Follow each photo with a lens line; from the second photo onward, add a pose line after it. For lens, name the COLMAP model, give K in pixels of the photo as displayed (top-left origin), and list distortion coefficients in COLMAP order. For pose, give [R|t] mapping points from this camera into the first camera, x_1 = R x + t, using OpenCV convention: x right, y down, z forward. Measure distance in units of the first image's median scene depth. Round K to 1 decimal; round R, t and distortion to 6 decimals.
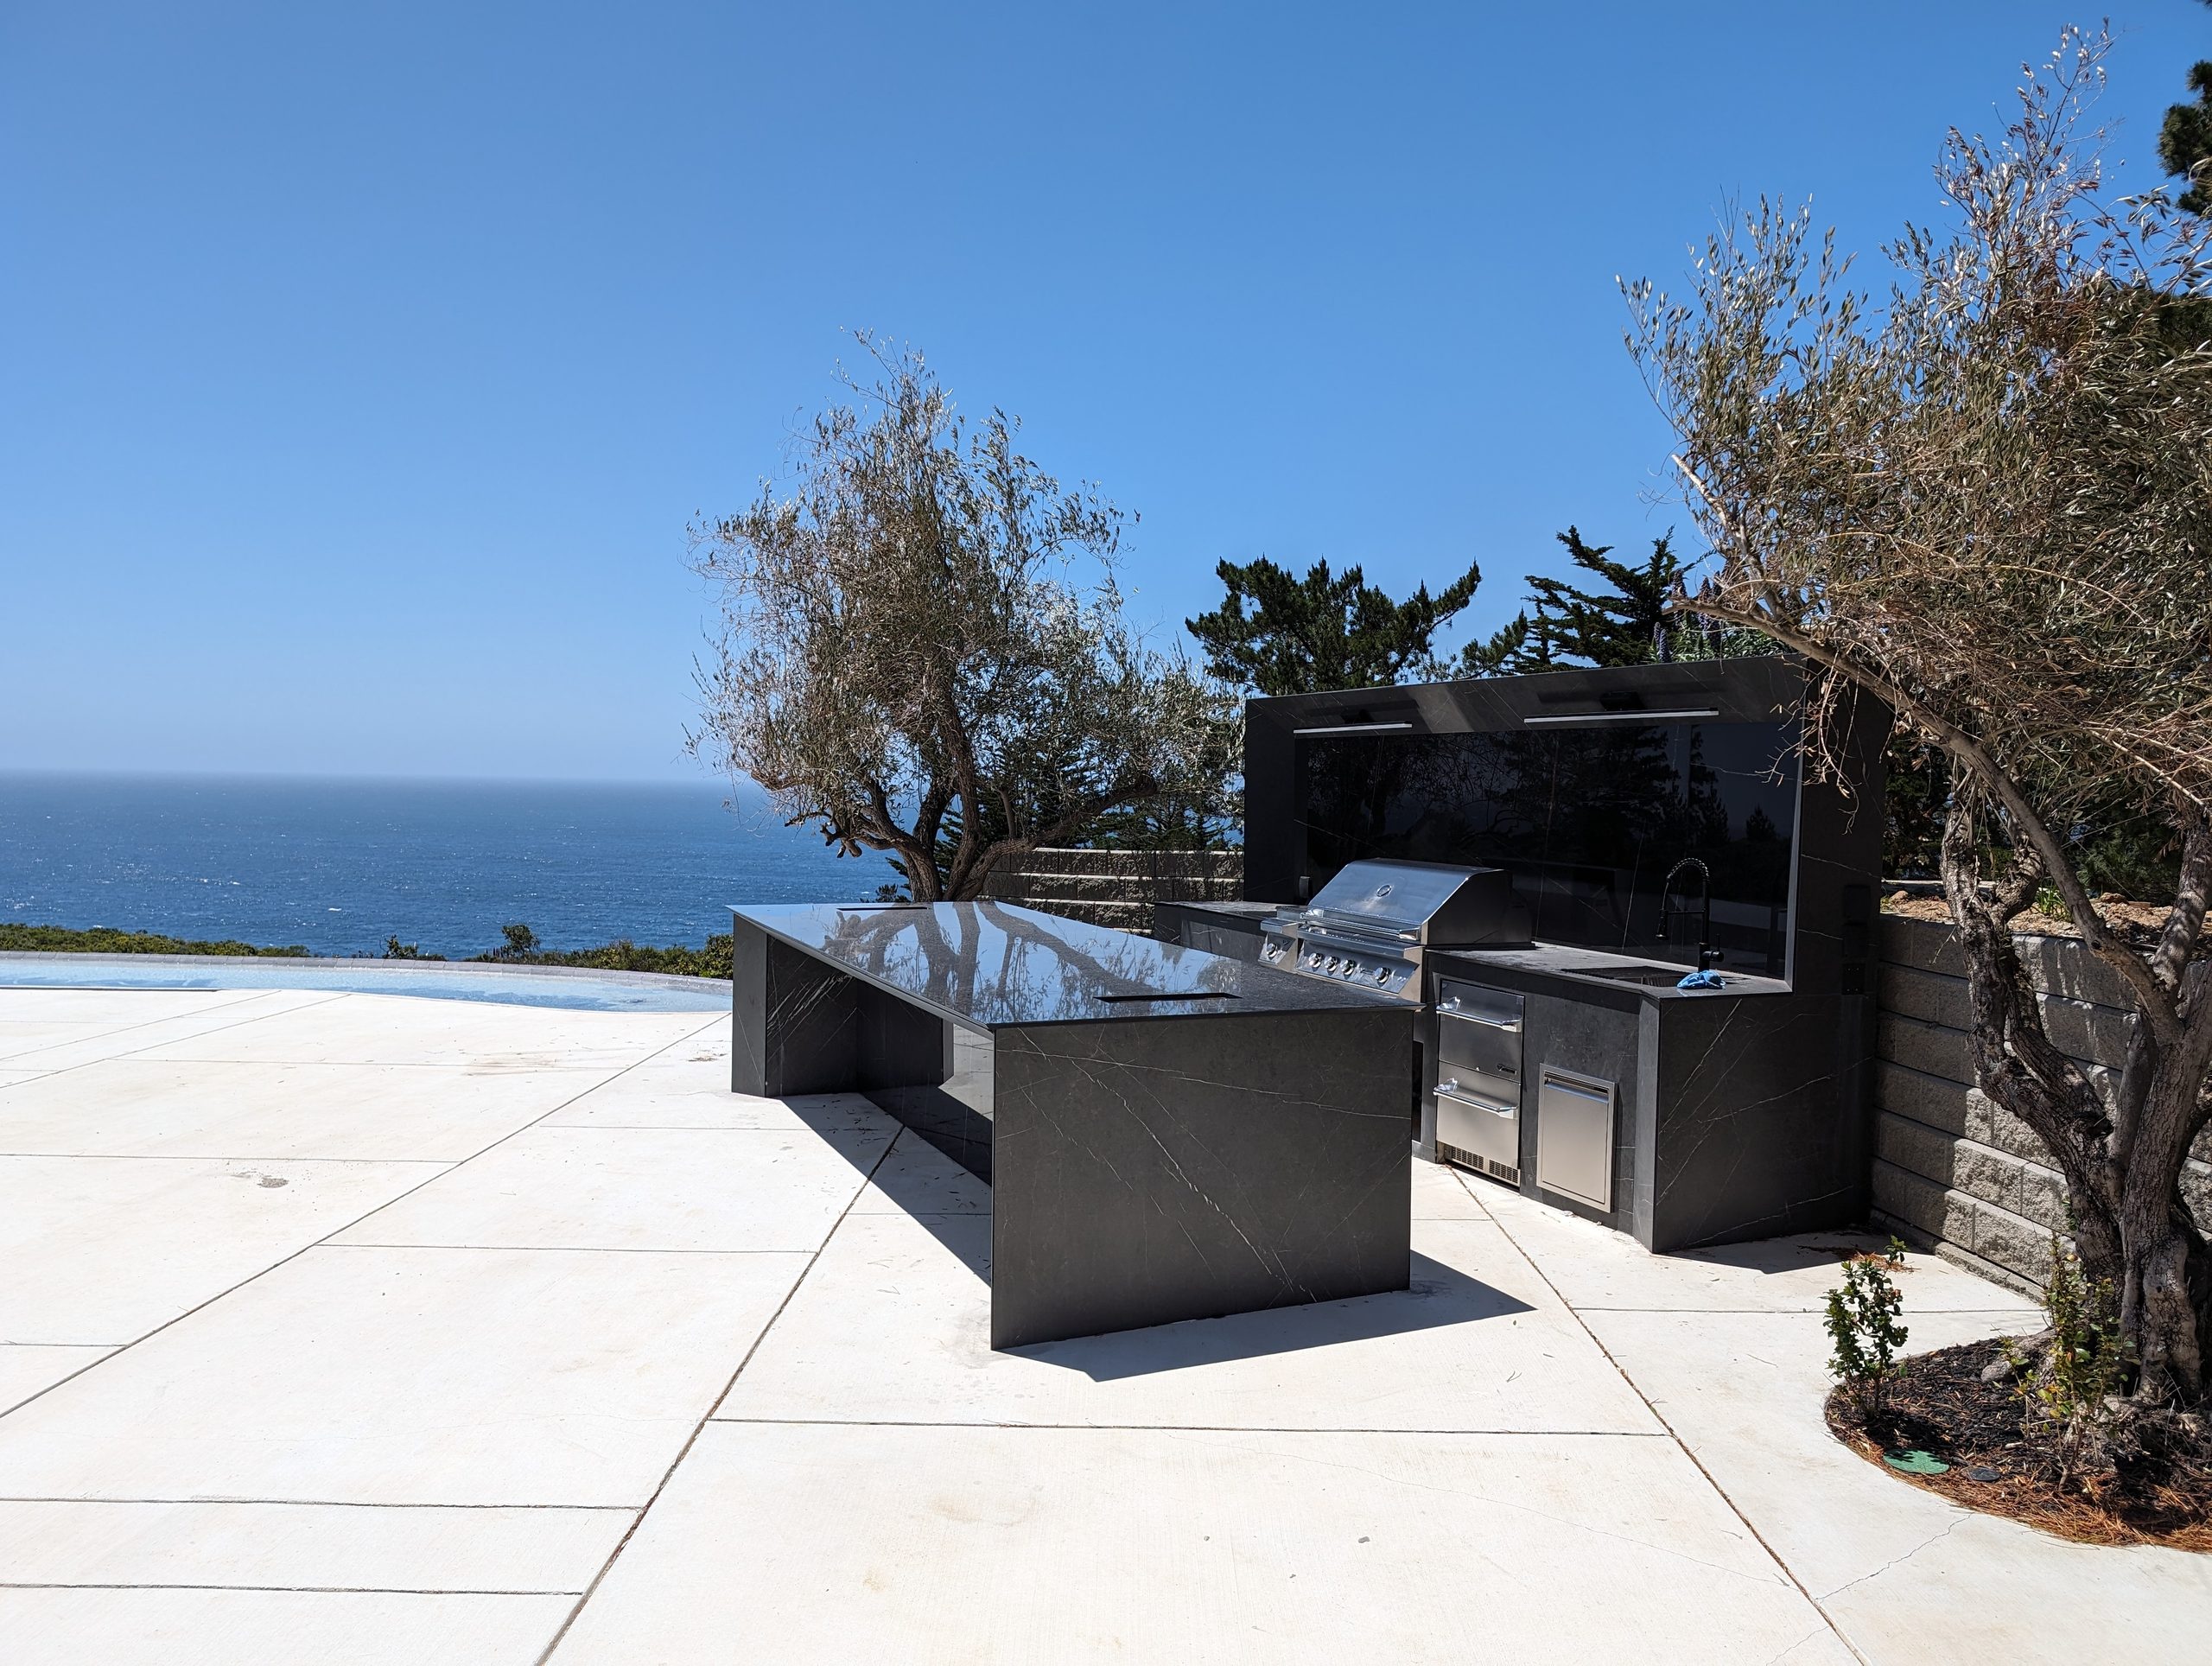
lens RADIAL K [[1586.0, 0, 1114.6], [0, 1586.0, 812.0], [0, 0, 1]] dist [0.032909, -0.040830]
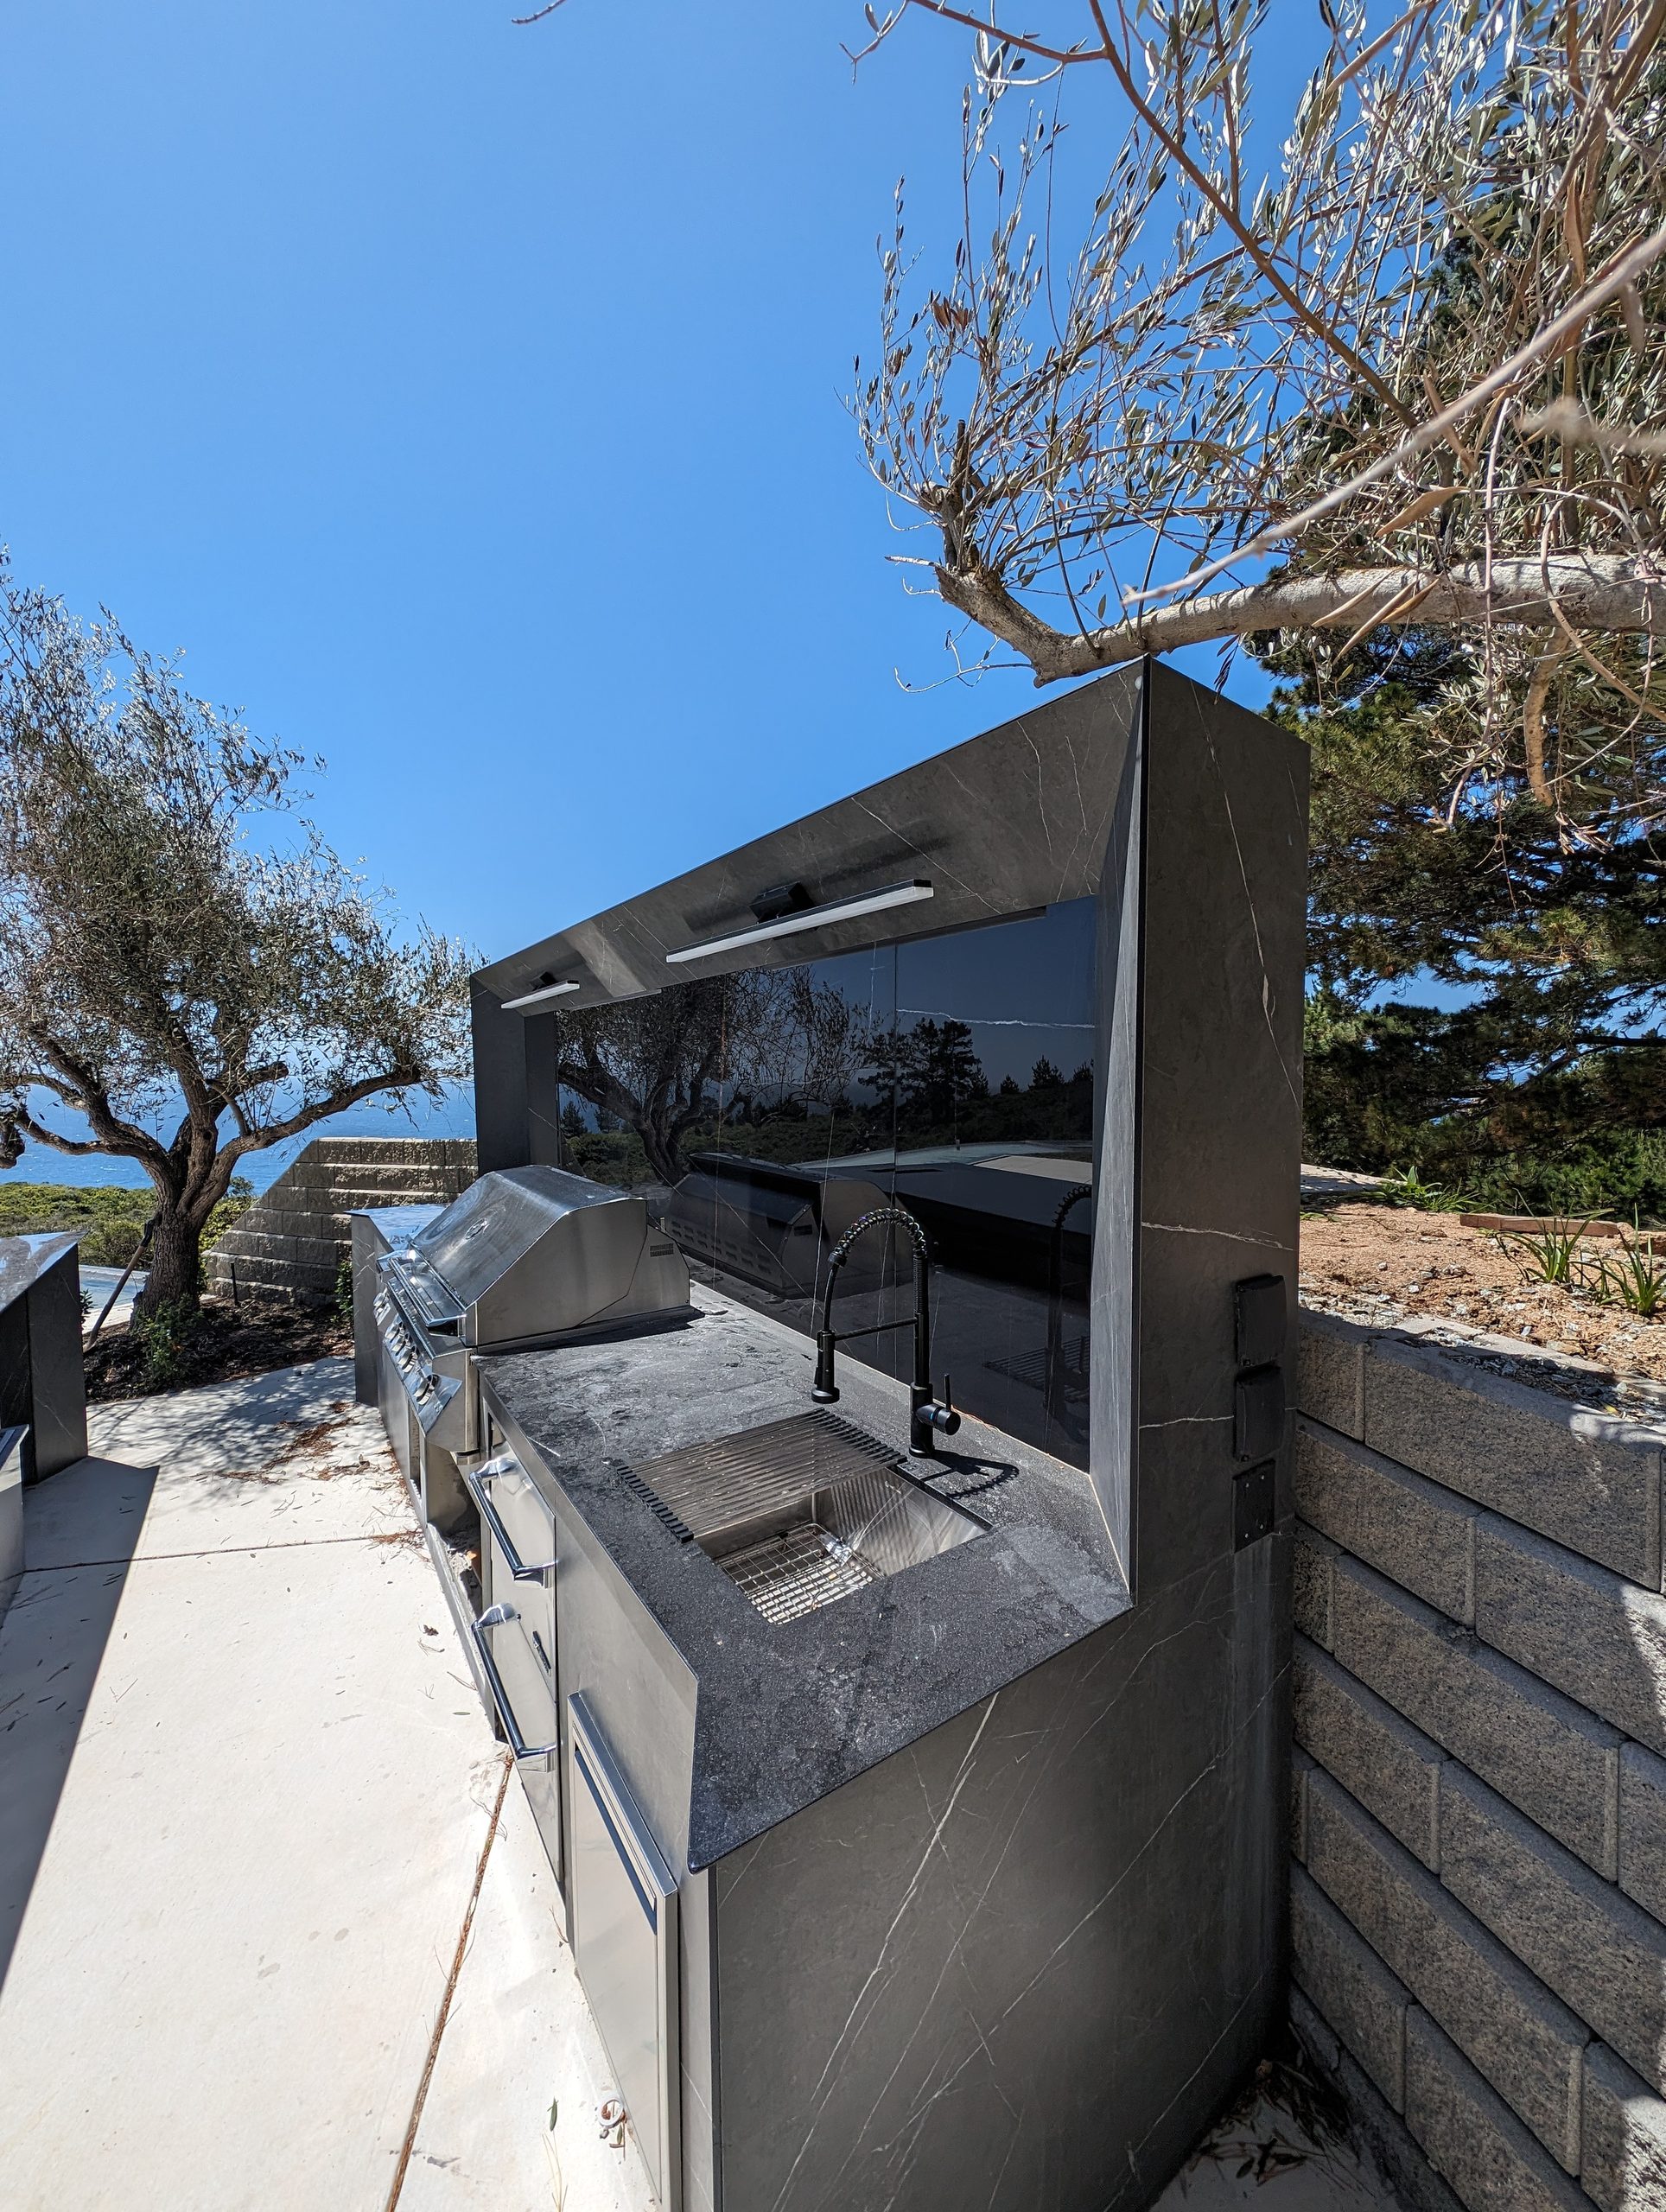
lens RADIAL K [[824.7, 0, 847.1], [0, 824.7, 1105.6], [0, 0, 1]] dist [0.001375, -0.002748]
pose [[0.984747, -0.026111, 0.172024, 0.245107], [0.022199, 0.999450, 0.024622, -0.004499], [-0.172573, -0.020428, 0.984785, 0.607939]]
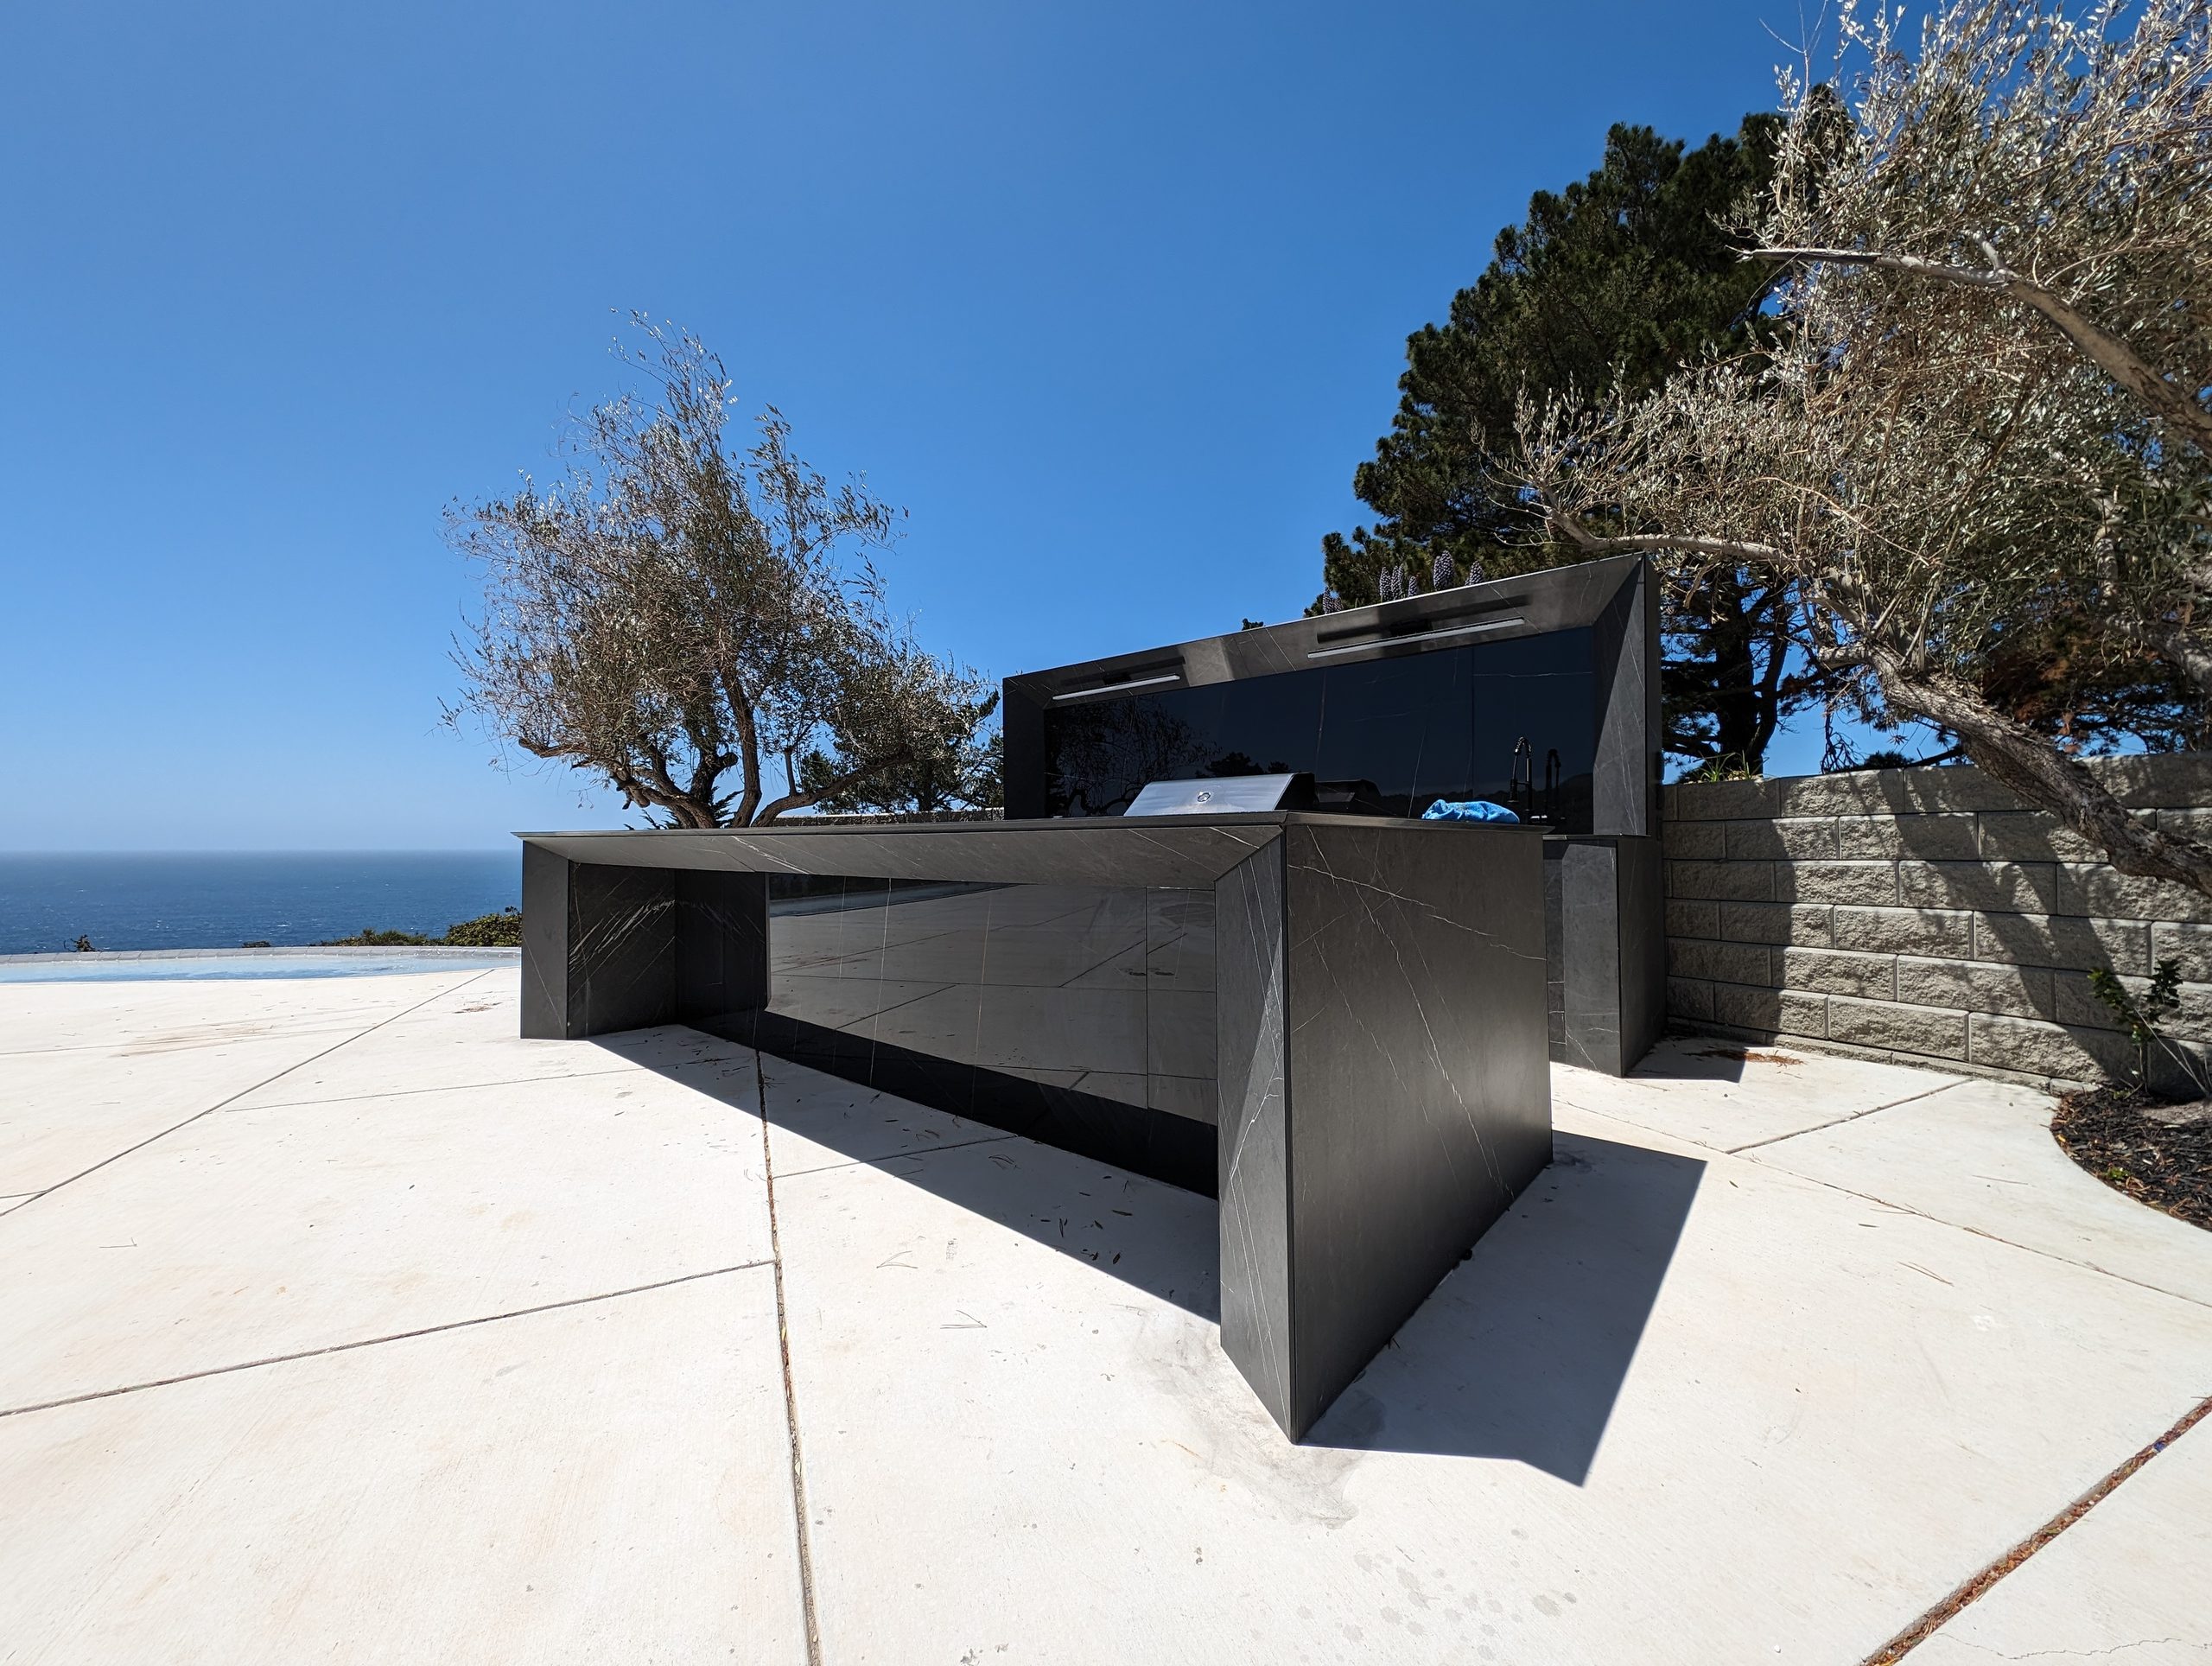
lens RADIAL K [[824.7, 0, 1104.5], [0, 824.7, 831.9], [0, 0, 1]] dist [0.001375, -0.002748]
pose [[0.907570, -0.012977, 0.419700, -0.142087], [0.026969, 0.999260, -0.027422, 0.084753], [-0.419034, 0.036206, 0.907249, 0.453234]]
